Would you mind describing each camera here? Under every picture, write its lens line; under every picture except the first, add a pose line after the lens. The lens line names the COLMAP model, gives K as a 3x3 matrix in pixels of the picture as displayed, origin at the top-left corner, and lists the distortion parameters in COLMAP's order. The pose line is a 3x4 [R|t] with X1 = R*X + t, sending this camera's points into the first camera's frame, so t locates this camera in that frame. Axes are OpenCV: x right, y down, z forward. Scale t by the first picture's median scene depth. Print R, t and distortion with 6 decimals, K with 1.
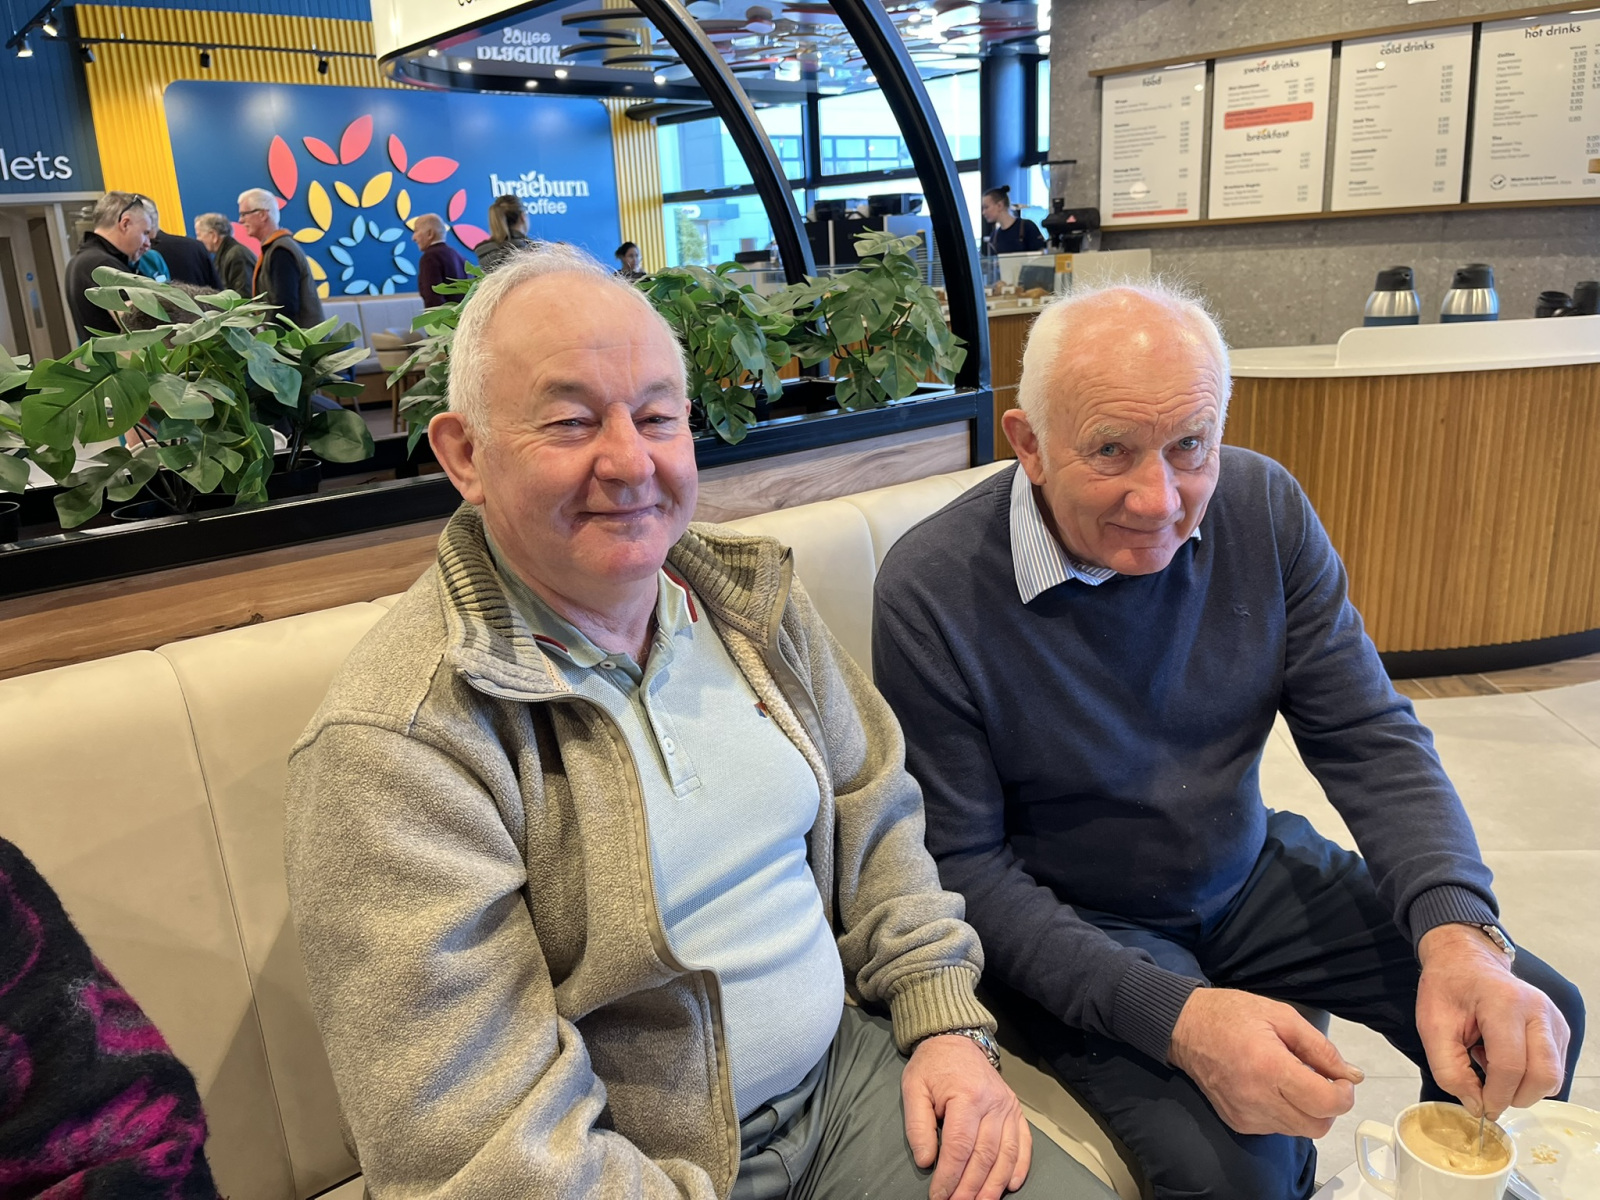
lens RADIAL K [[1209.7, 0, 800.0], [0, 1209.7, 600.0], [0, 0, 1]] dist [0.083355, -0.135489]
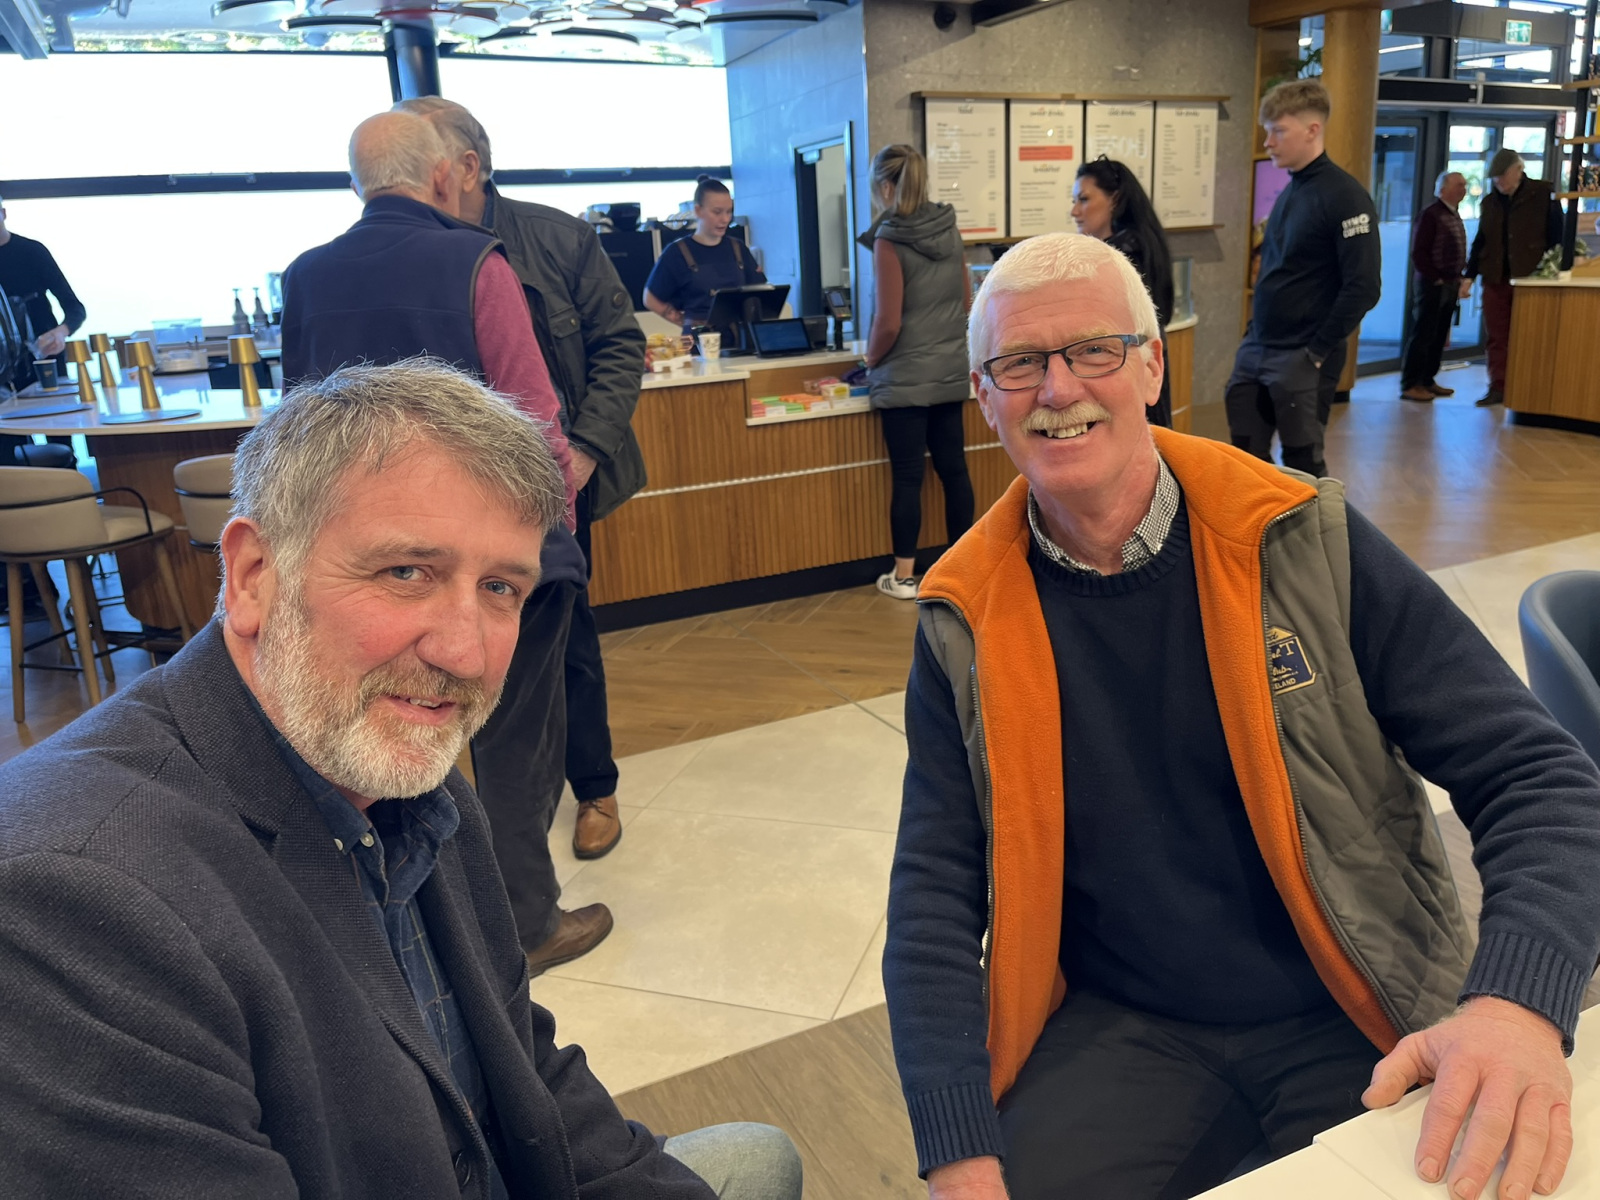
lens RADIAL K [[1209.7, 0, 800.0], [0, 1209.7, 600.0], [0, 0, 1]] dist [0.083355, -0.135489]
pose [[0.249923, -0.234682, 0.939395, -0.888491], [0.300454, 0.941089, 0.155171, -0.227240], [-0.920470, 0.243465, 0.305711, 0.916858]]
